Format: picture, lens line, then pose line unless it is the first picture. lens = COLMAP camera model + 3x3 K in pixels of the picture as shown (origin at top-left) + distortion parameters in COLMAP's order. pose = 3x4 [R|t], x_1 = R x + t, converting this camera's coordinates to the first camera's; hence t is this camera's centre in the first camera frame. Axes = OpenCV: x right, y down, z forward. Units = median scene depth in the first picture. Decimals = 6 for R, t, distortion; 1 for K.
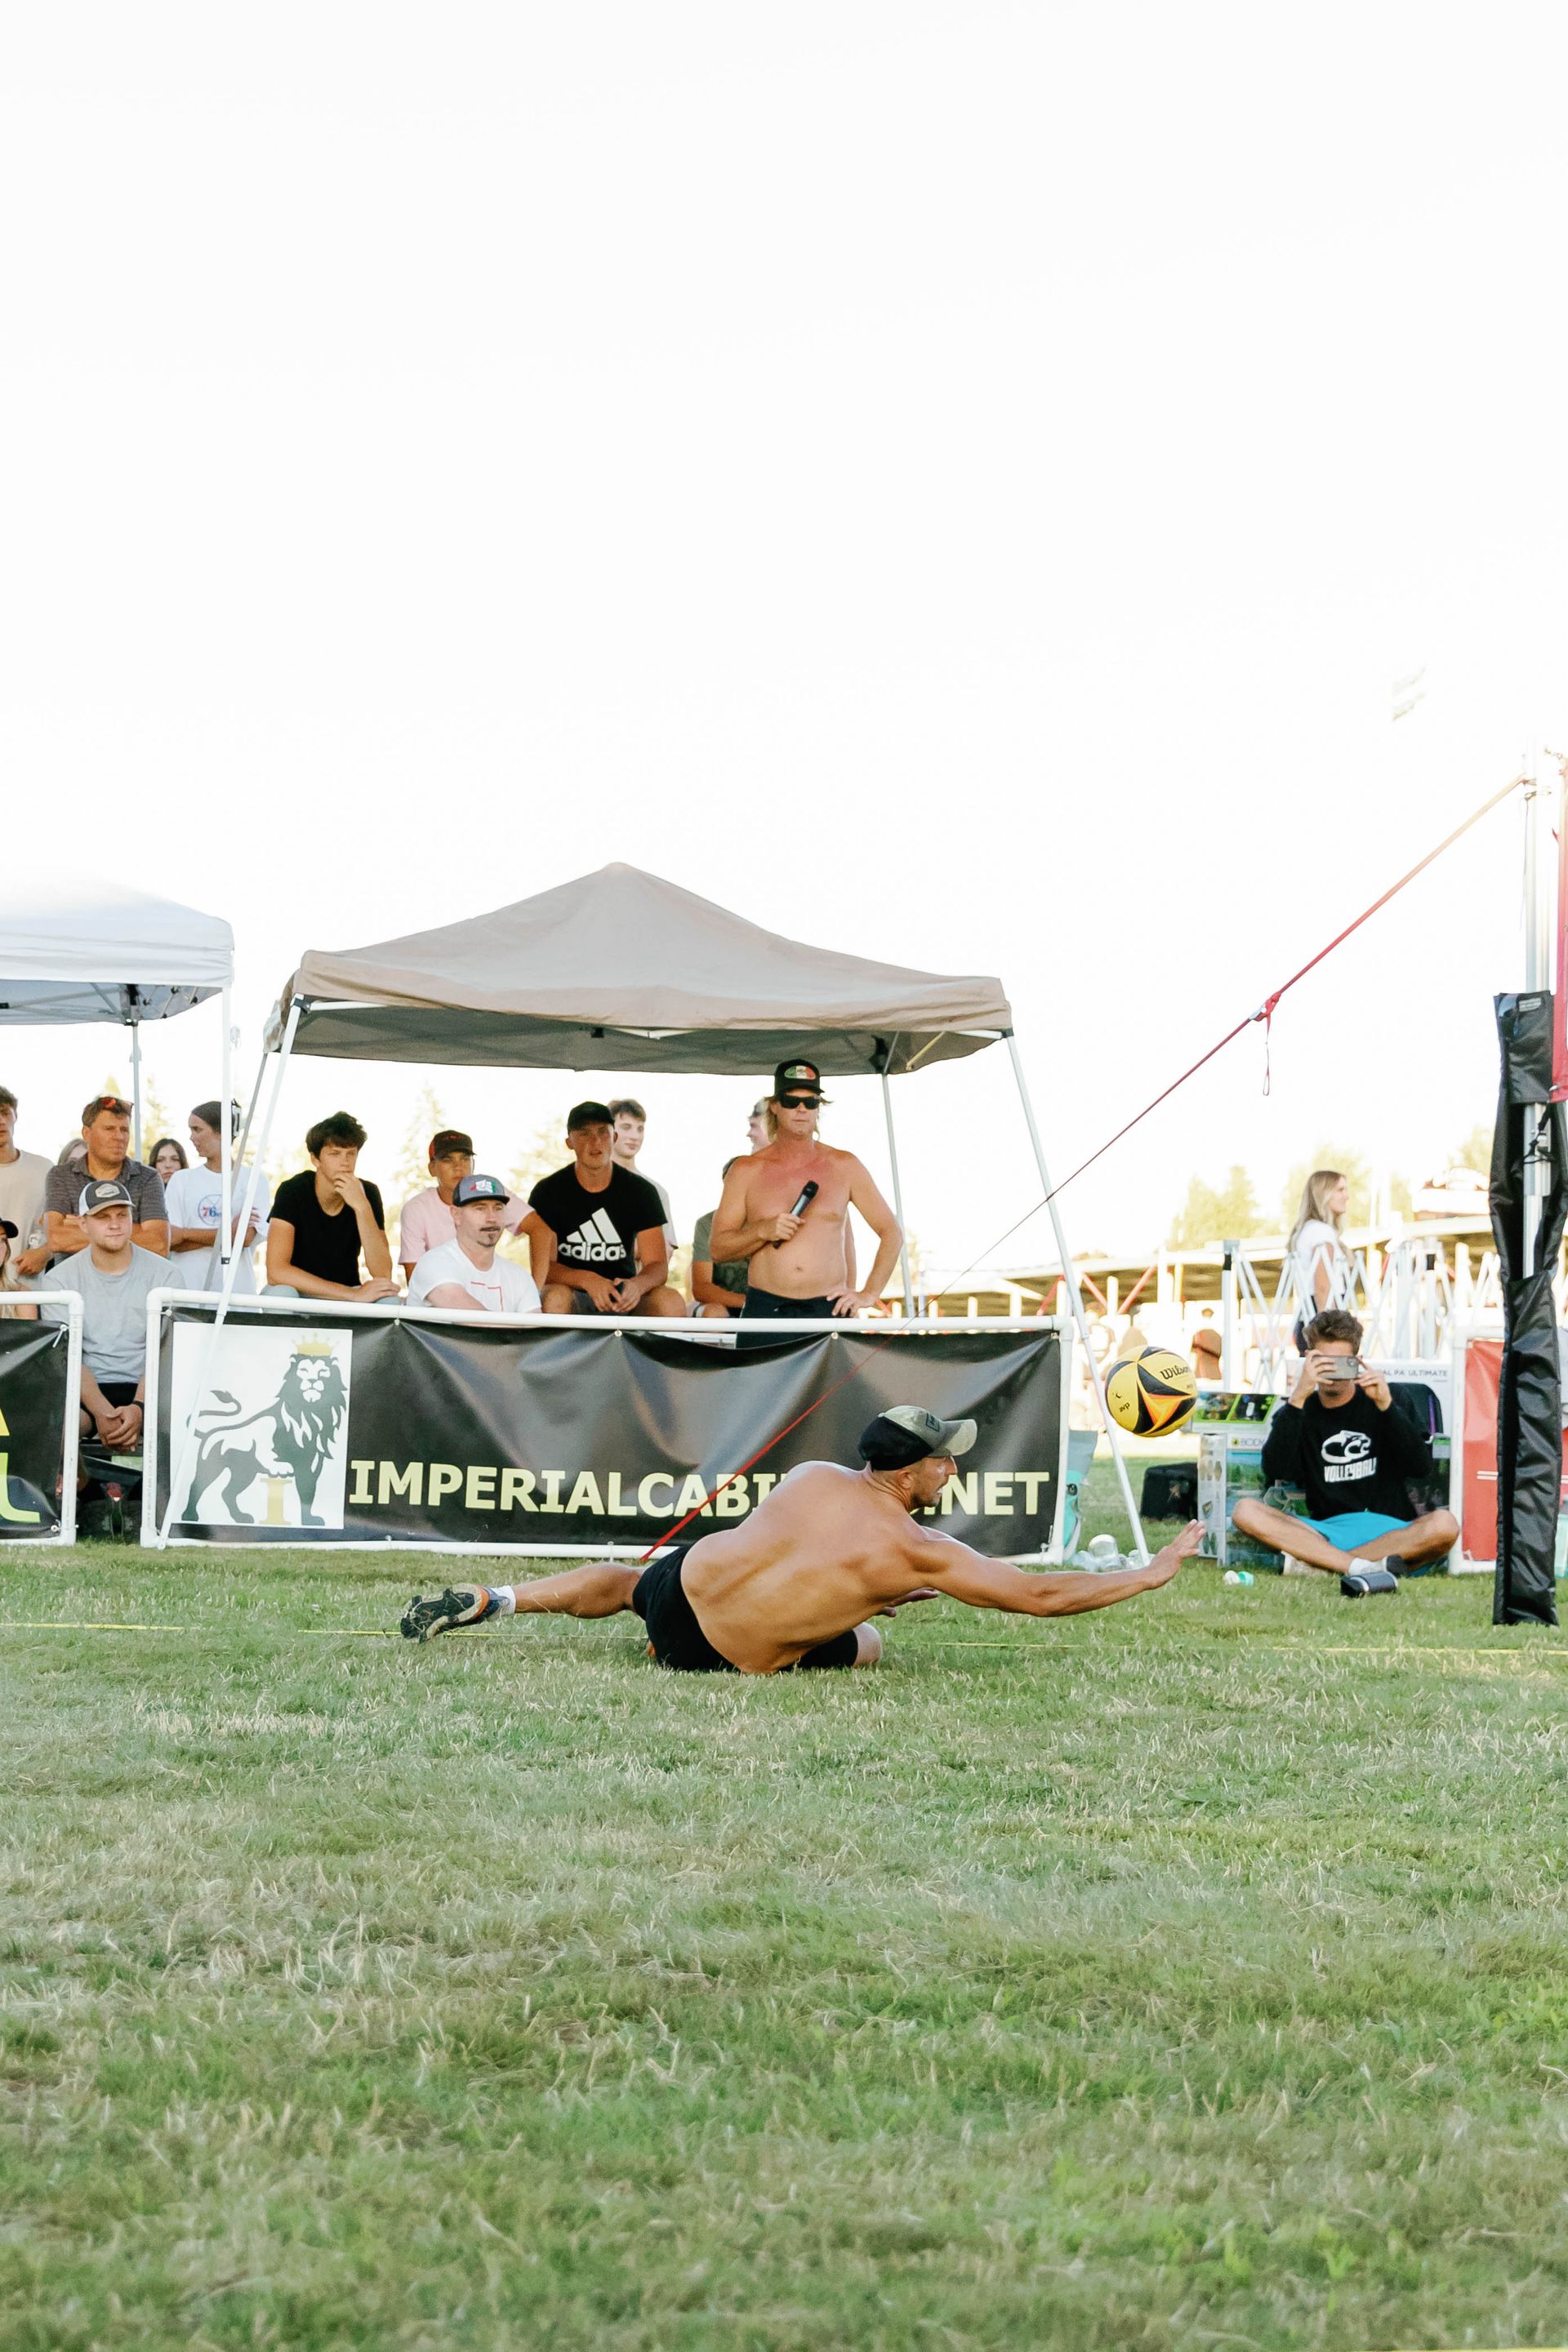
lens RADIAL K [[5398.5, 0, 784.0], [0, 5398.5, 1176.0], [0, 0, 1]] dist [-0.334272, 6.694182]
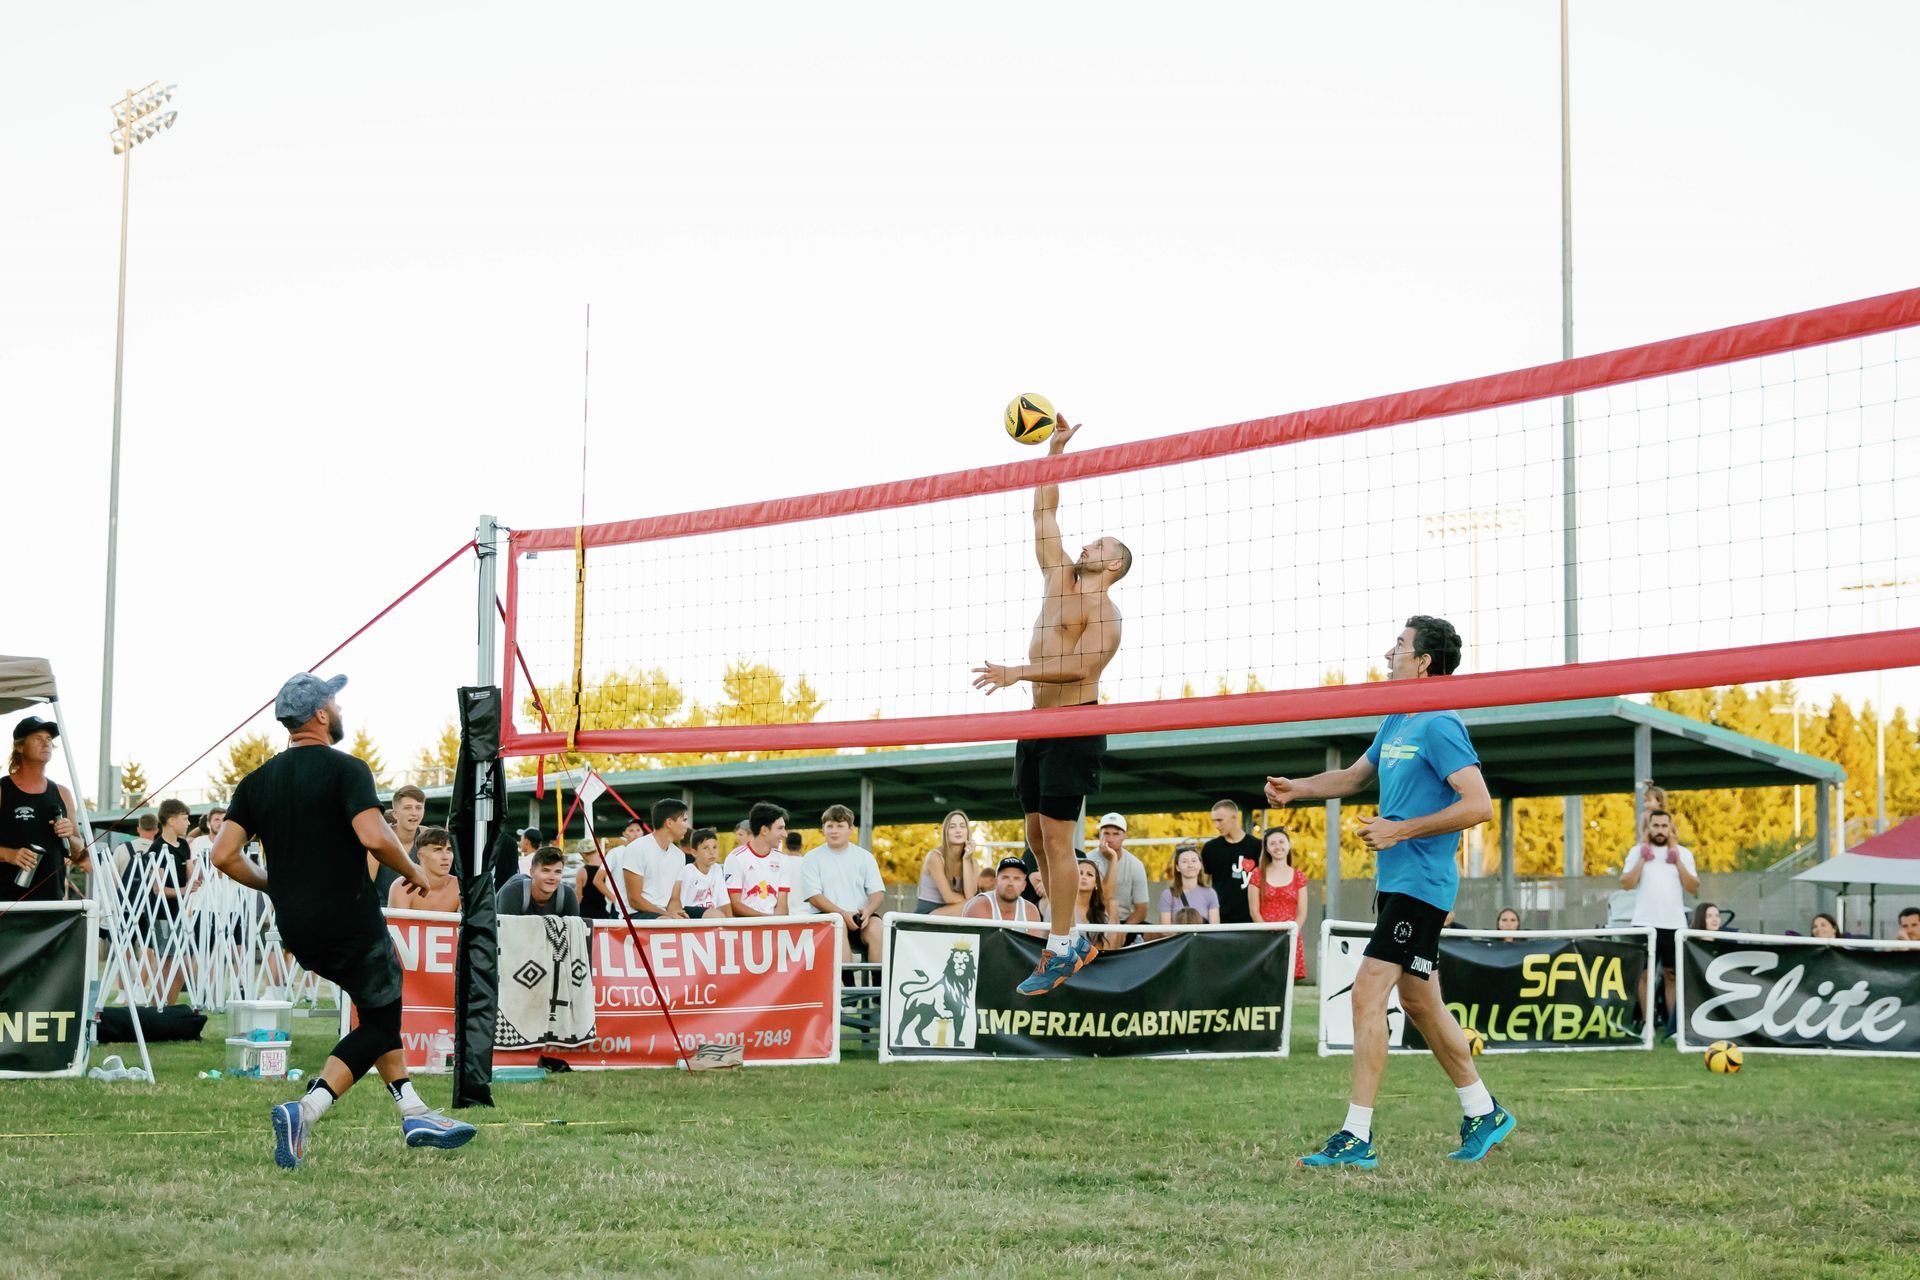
lens RADIAL K [[4407.0, 0, 960.0], [0, 4407.0, 640.0], [0, 0, 1]] dist [-0.334272, 6.694182]
pose [[0.822295, 0.034168, 0.568035, -0.451030], [-0.019627, 0.999305, -0.031697, -0.010849], [-0.568723, 0.014916, 0.822394, -0.087699]]
